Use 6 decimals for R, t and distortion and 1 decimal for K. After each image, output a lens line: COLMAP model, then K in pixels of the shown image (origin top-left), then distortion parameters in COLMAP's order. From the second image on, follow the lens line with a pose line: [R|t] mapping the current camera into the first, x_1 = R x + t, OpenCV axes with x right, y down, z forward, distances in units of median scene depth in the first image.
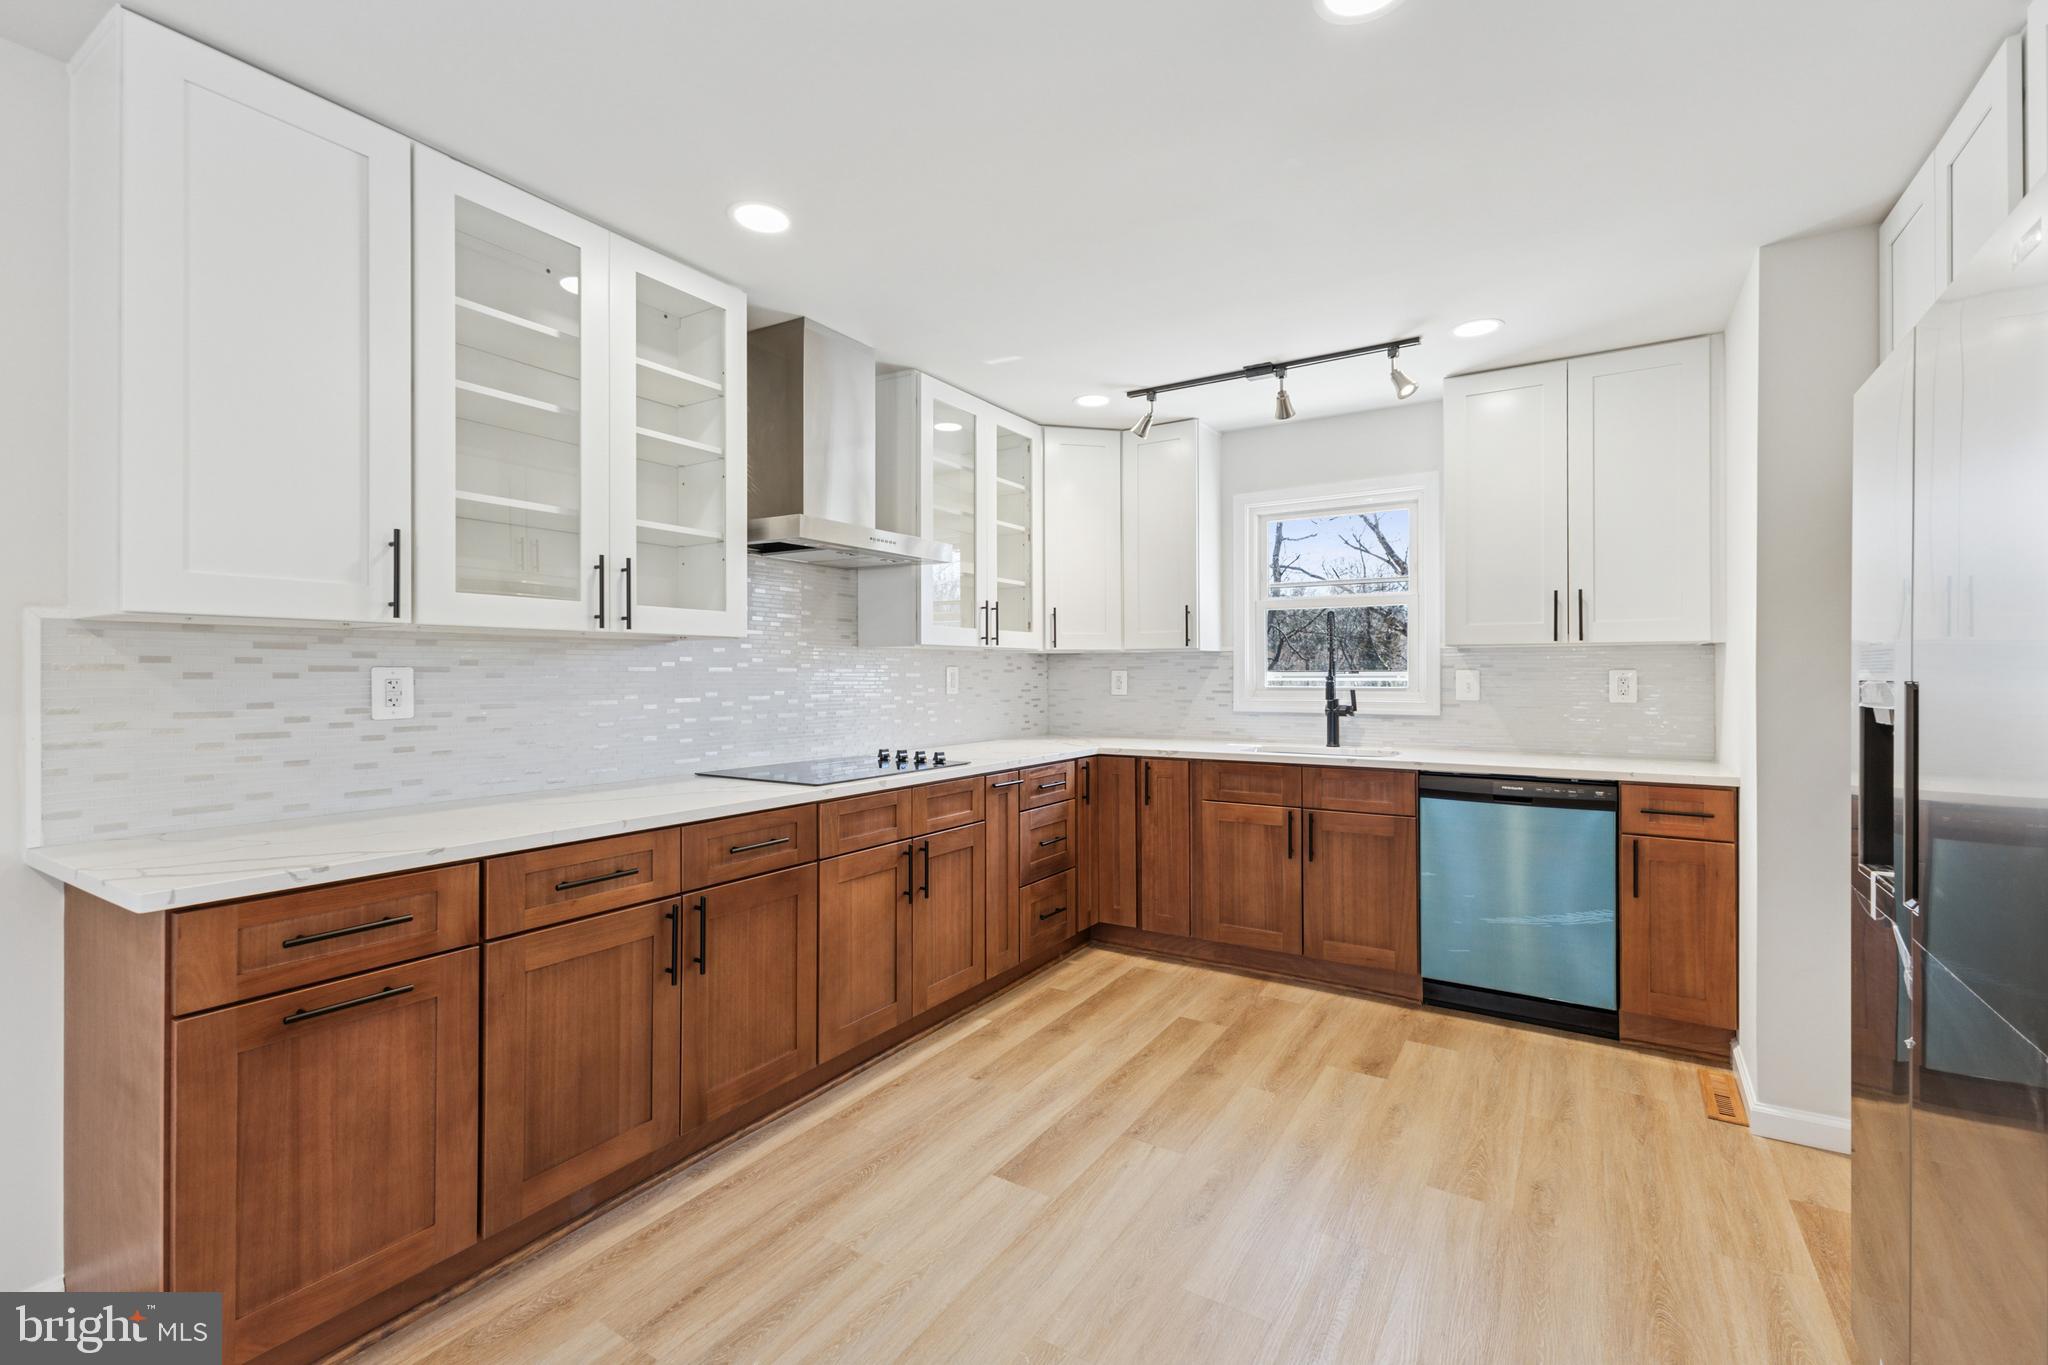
lens RADIAL K [[923.9, 0, 1027.8], [0, 923.9, 665.8], [0, 0, 1]] dist [0.017918, -0.002718]
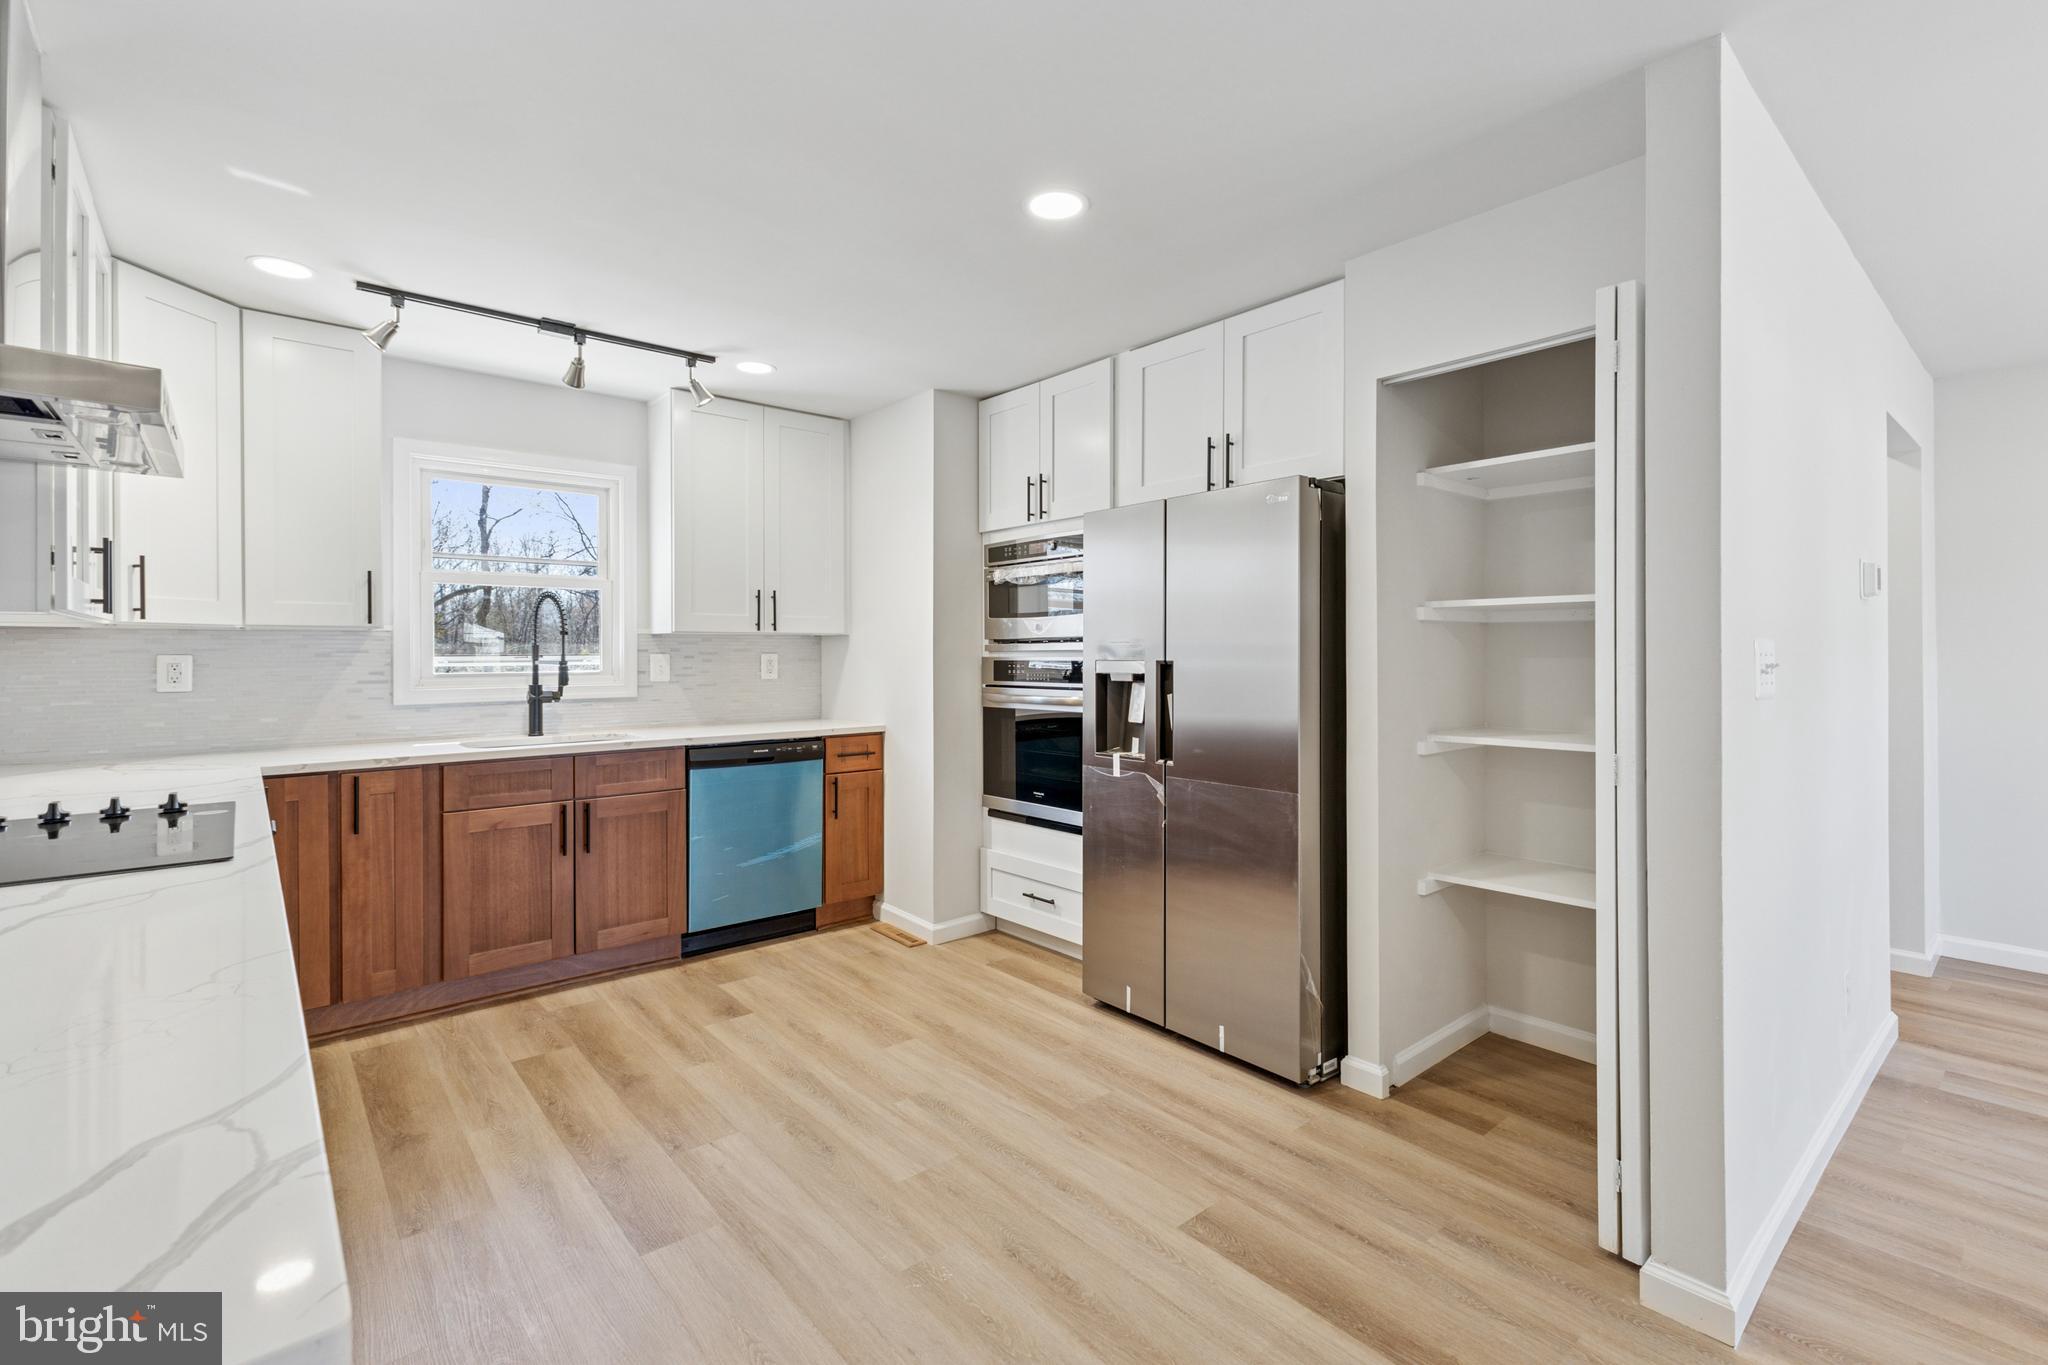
lens RADIAL K [[923.9, 0, 1064.4], [0, 923.9, 652.3], [0, 0, 1]] dist [0.017918, -0.002718]
pose [[0.261194, -0.001038, 0.965286, -0.522919], [-0.005692, 0.999980, 0.002615, -0.003362], [-0.965269, -0.006177, 0.261183, 0.284142]]
